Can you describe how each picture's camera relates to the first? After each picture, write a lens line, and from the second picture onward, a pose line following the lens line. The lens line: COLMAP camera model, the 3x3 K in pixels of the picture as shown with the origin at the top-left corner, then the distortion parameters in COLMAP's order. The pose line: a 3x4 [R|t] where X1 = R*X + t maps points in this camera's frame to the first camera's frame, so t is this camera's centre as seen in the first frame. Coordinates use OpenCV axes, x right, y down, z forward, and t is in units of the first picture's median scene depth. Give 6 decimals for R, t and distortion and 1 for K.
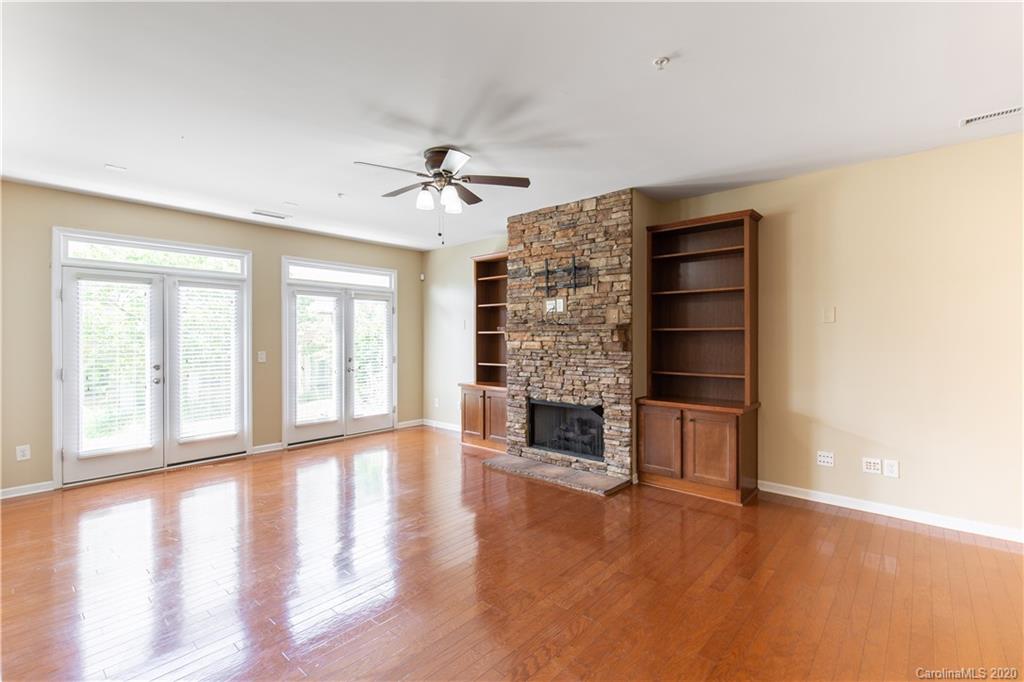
lens RADIAL K [[468.3, 0, 510.5], [0, 468.3, 335.9], [0, 0, 1]] dist [0.003608, -0.000184]
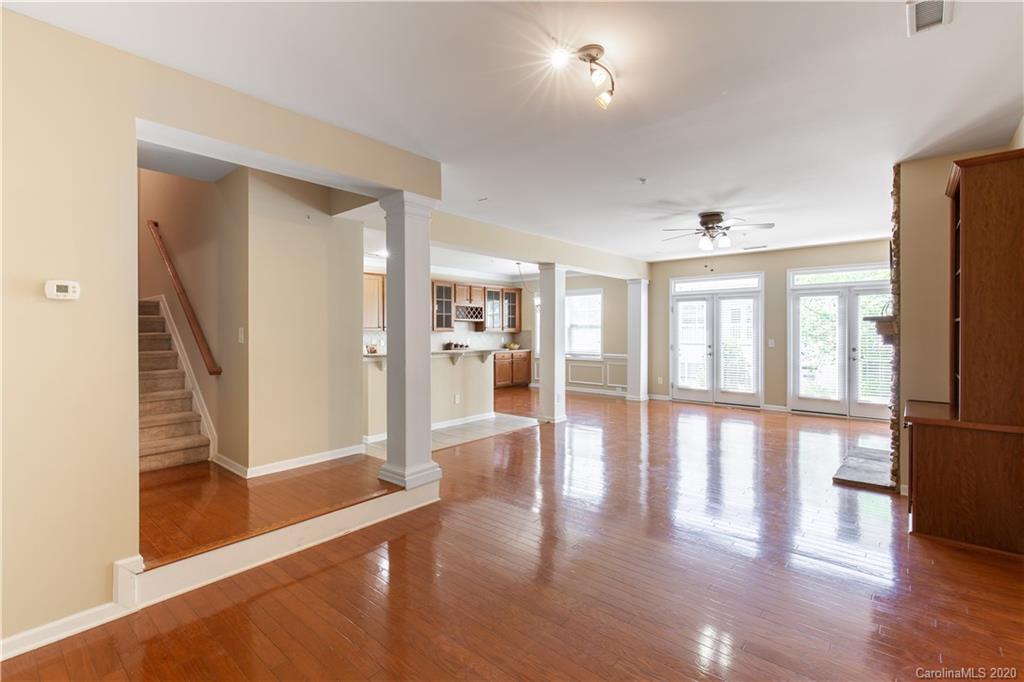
lens RADIAL K [[468.3, 0, 516.7], [0, 468.3, 334.7], [0, 0, 1]] dist [0.003608, -0.000184]
pose [[-0.002355, 0.018816, -0.999820, 0.934676], [0.010634, 0.999767, 0.018790, -0.017486], [0.999941, -0.010588, -0.002555, 0.235012]]
